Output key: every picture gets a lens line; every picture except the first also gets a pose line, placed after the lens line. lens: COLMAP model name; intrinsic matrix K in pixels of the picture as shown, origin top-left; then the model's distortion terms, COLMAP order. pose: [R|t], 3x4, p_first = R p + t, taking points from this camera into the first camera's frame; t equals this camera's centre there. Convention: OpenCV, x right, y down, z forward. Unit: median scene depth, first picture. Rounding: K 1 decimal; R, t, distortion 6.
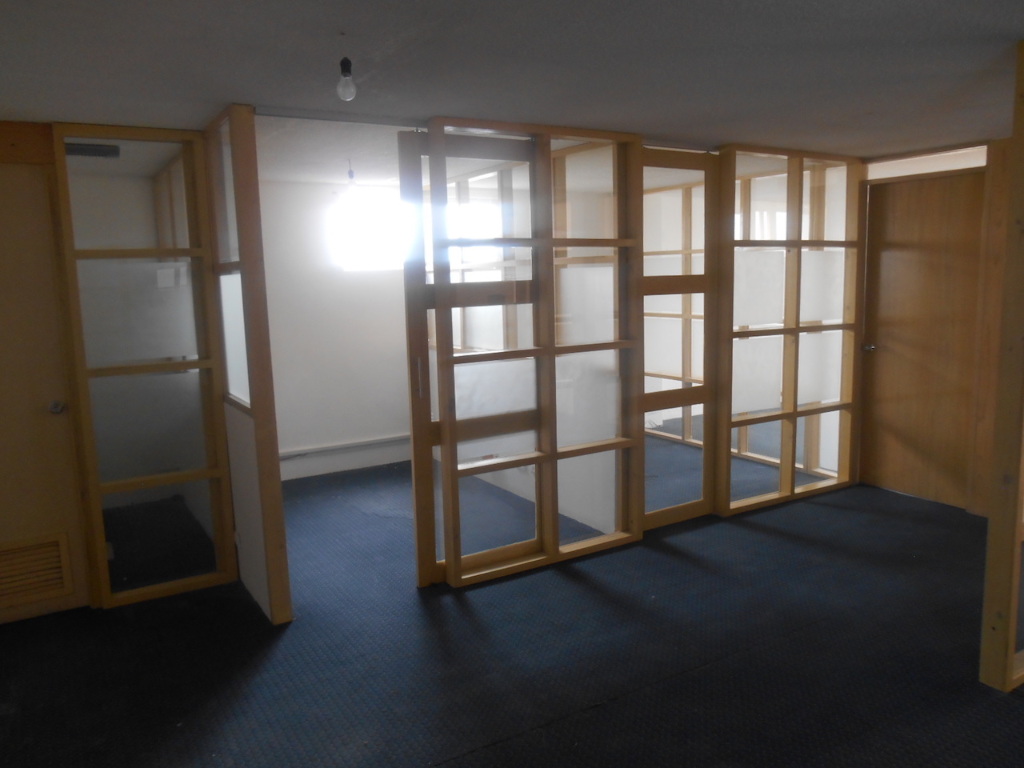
lens RADIAL K [[777.0, 0, 511.9], [0, 777.0, 389.0], [0, 0, 1]] dist [-0.029135, 0.013701]
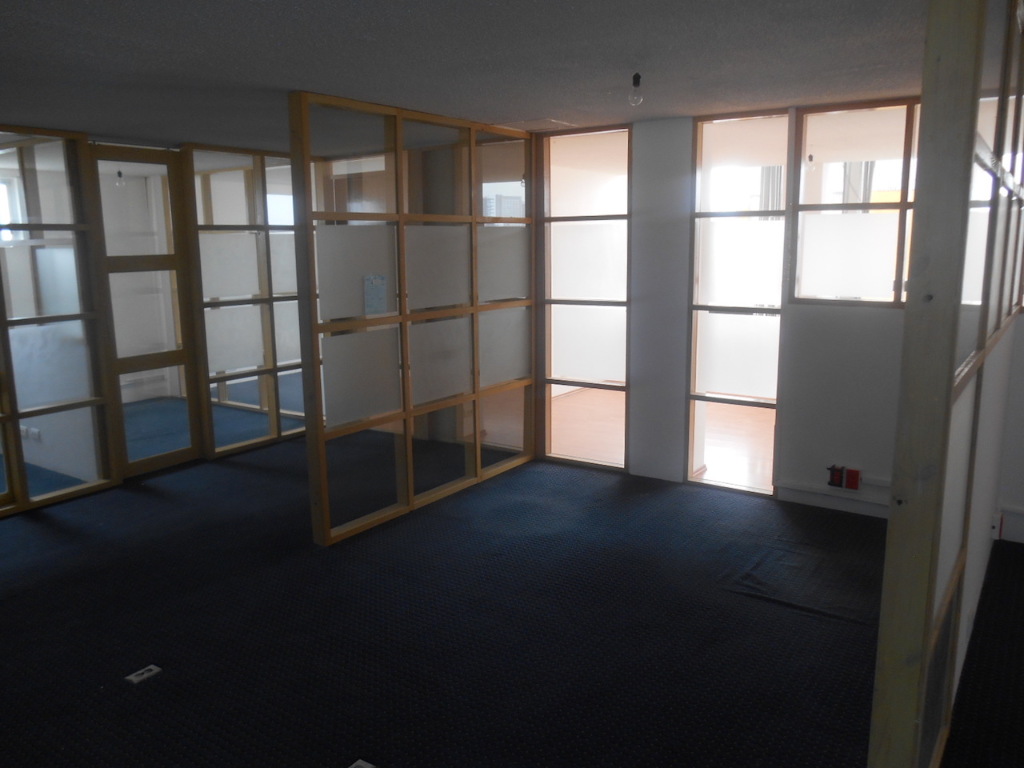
lens RADIAL K [[777.0, 0, 511.0], [0, 777.0, 375.7], [0, 0, 1]] dist [-0.029135, 0.013701]
pose [[0.935378, -0.053912, 0.349515, 0.312088], [0.046541, 0.998482, 0.029461, 0.025214], [-0.350573, -0.011291, 0.936467, -0.277157]]
